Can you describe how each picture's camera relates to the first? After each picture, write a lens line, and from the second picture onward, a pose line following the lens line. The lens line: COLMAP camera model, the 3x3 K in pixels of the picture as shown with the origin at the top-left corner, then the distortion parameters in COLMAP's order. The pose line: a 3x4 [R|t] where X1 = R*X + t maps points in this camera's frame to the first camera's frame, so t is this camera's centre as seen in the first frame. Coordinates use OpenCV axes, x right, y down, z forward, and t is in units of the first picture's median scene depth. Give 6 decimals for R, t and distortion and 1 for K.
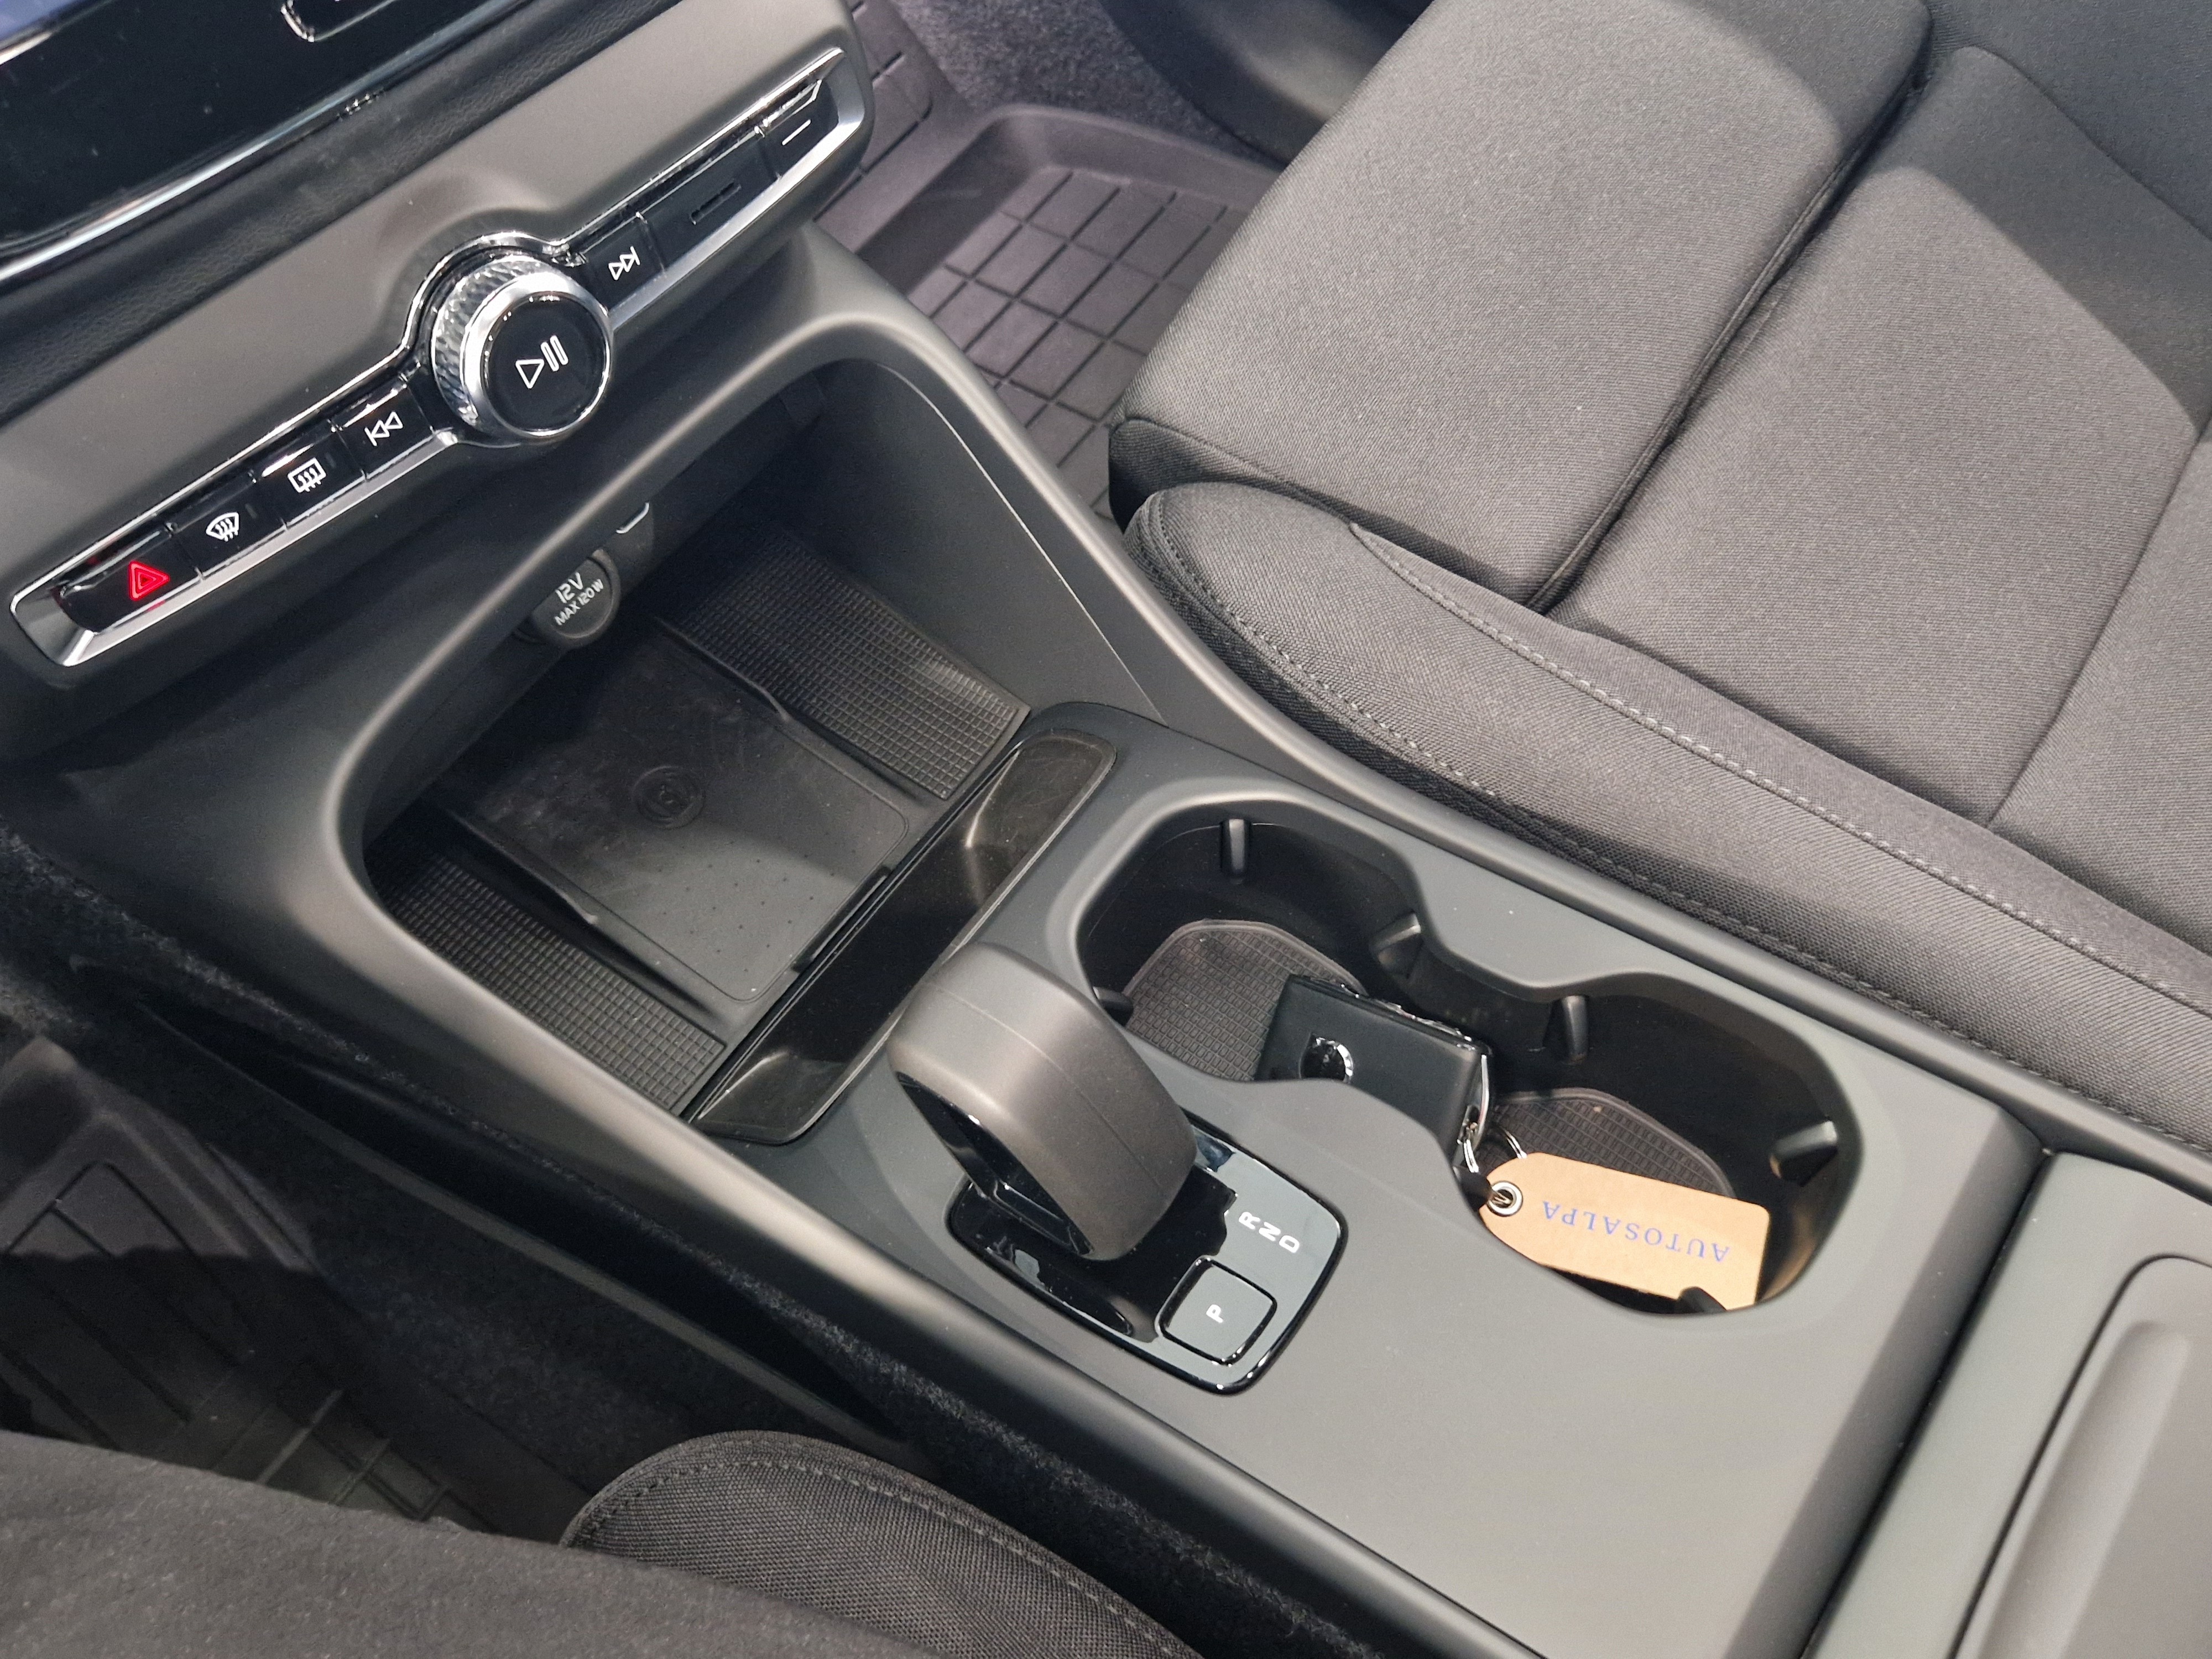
lens RADIAL K [[1505.6, 0, 1141.0], [0, 1505.6, 827.9], [0, 0, 1]] dist [0.027947, -0.002103]
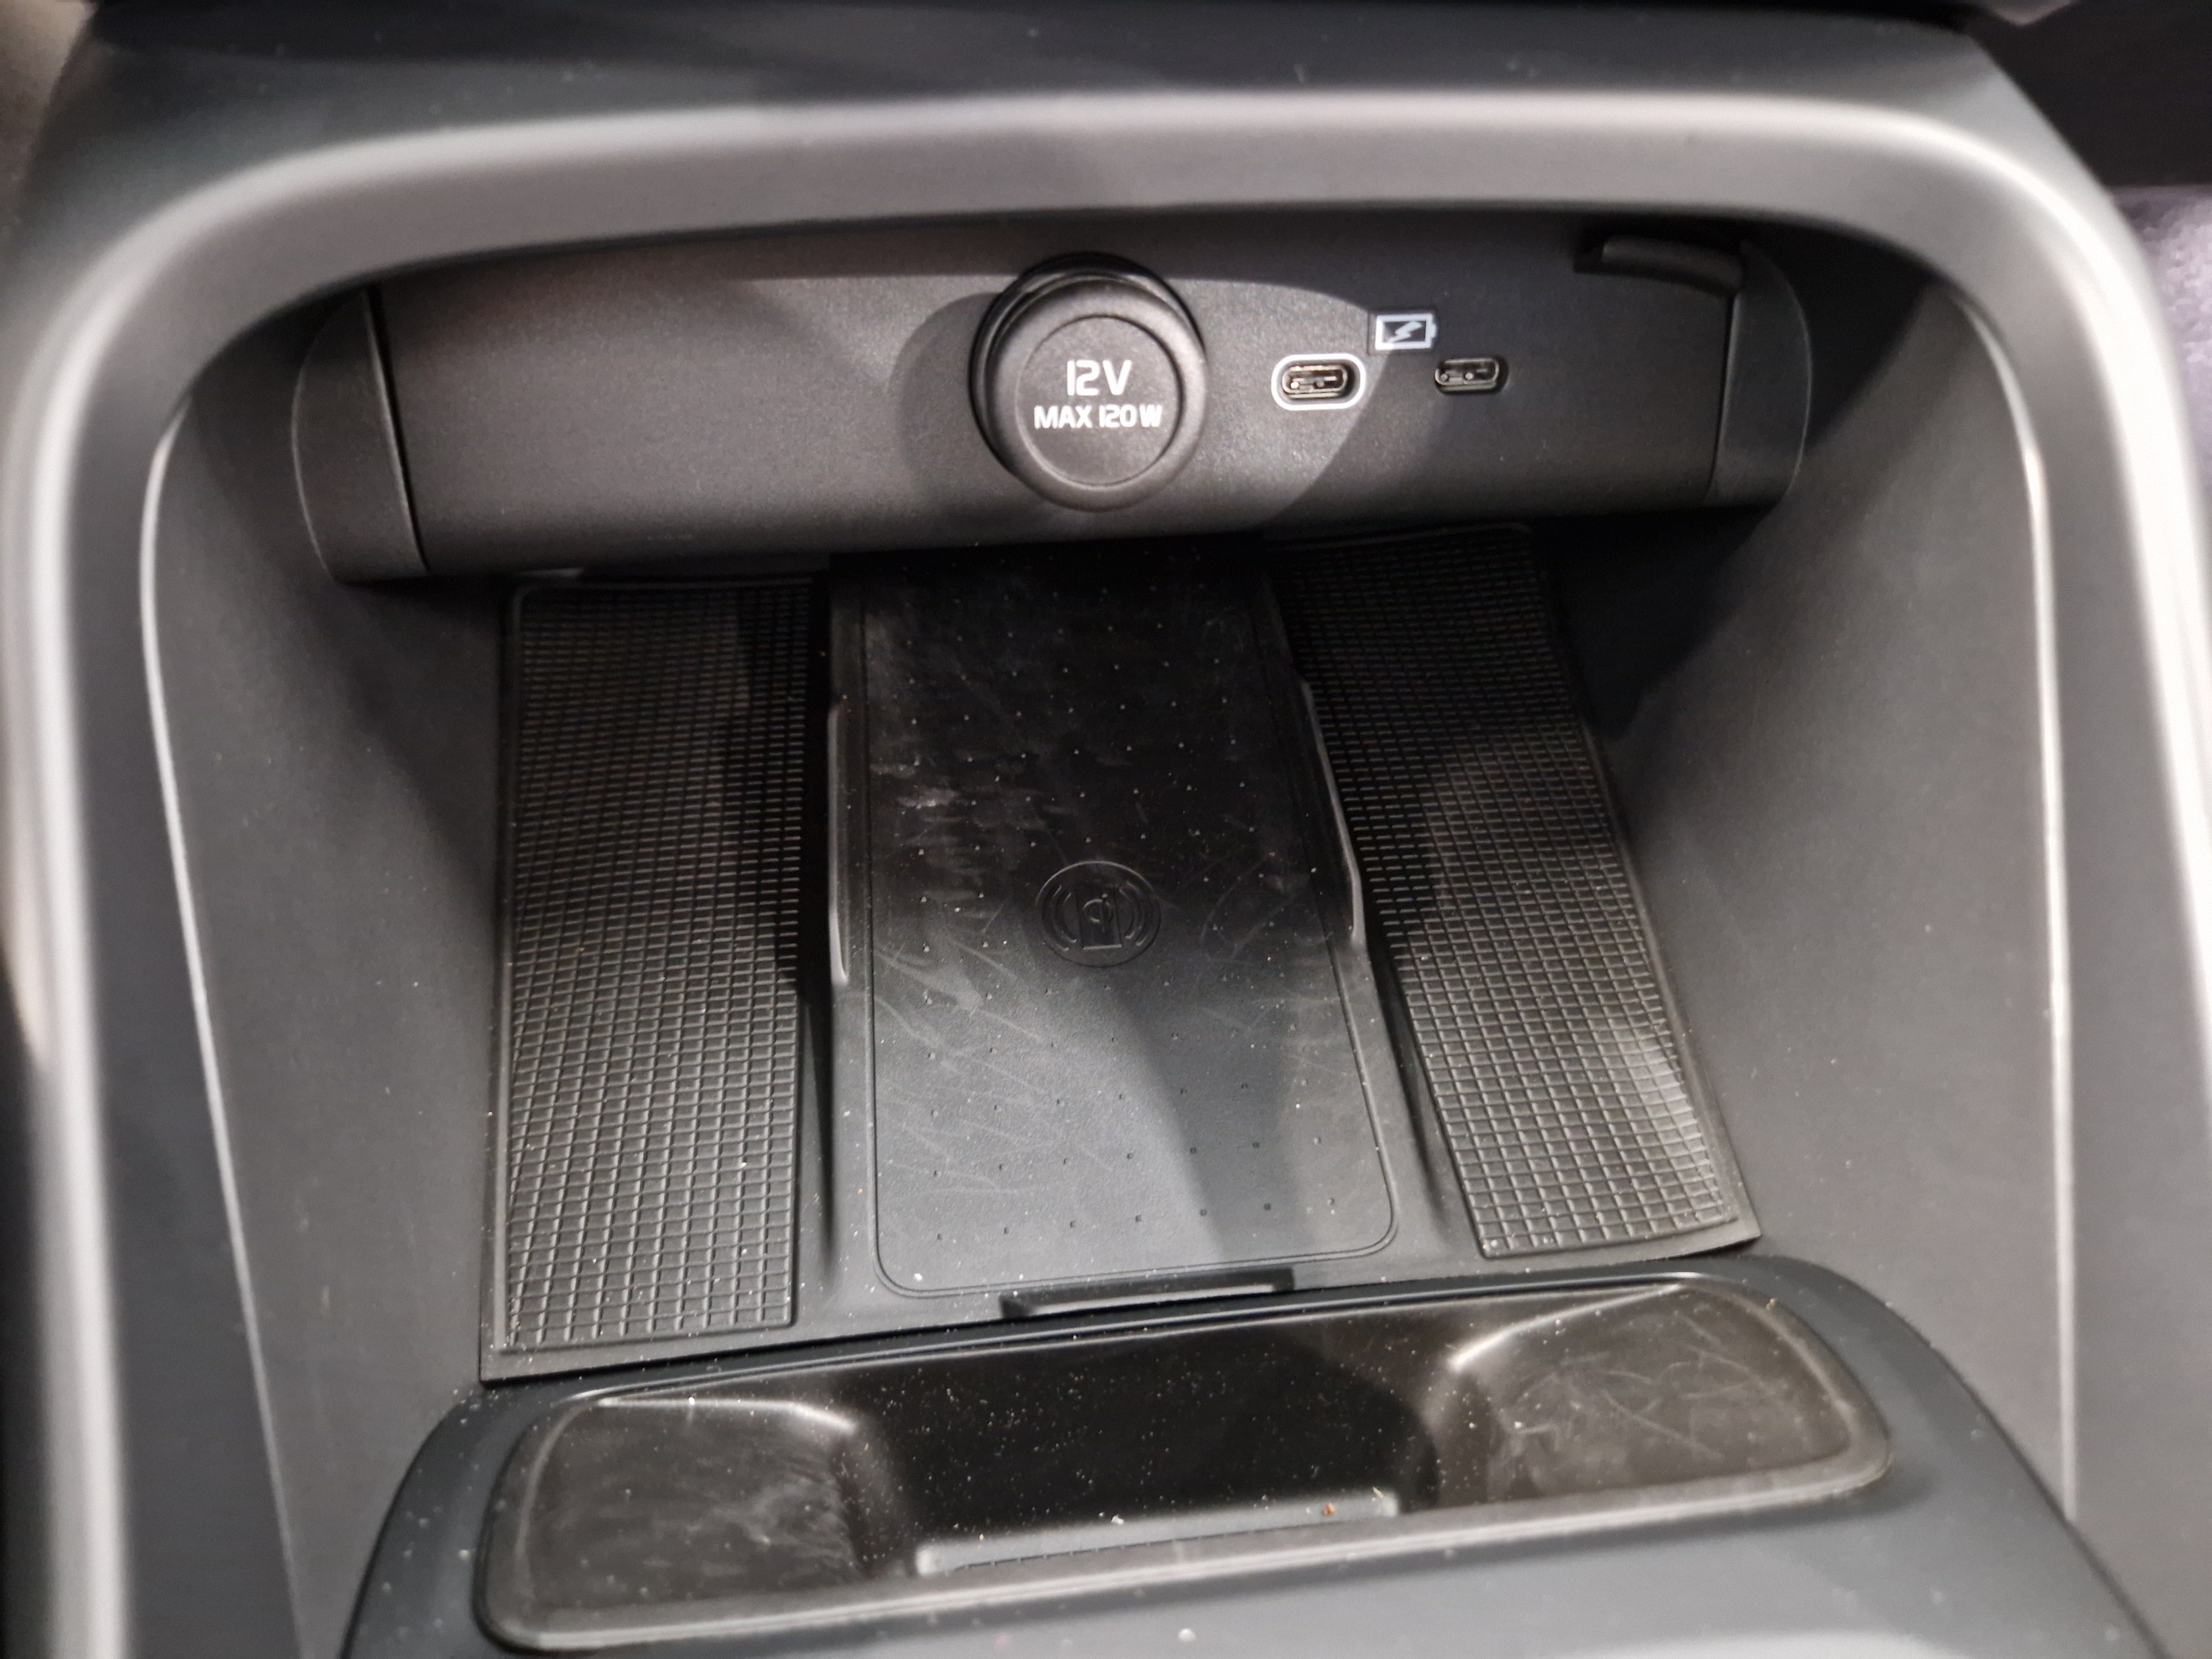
lens RADIAL K [[1505.6, 0, 1141.0], [0, 1505.6, 827.9], [0, 0, 1]] dist [0.027947, -0.002103]
pose [[0.665026, 0.546242, -0.509274, -0.033074], [-0.655586, 0.753608, -0.047773, -0.028317], [0.357697, 0.365642, 0.859278, 0.522146]]
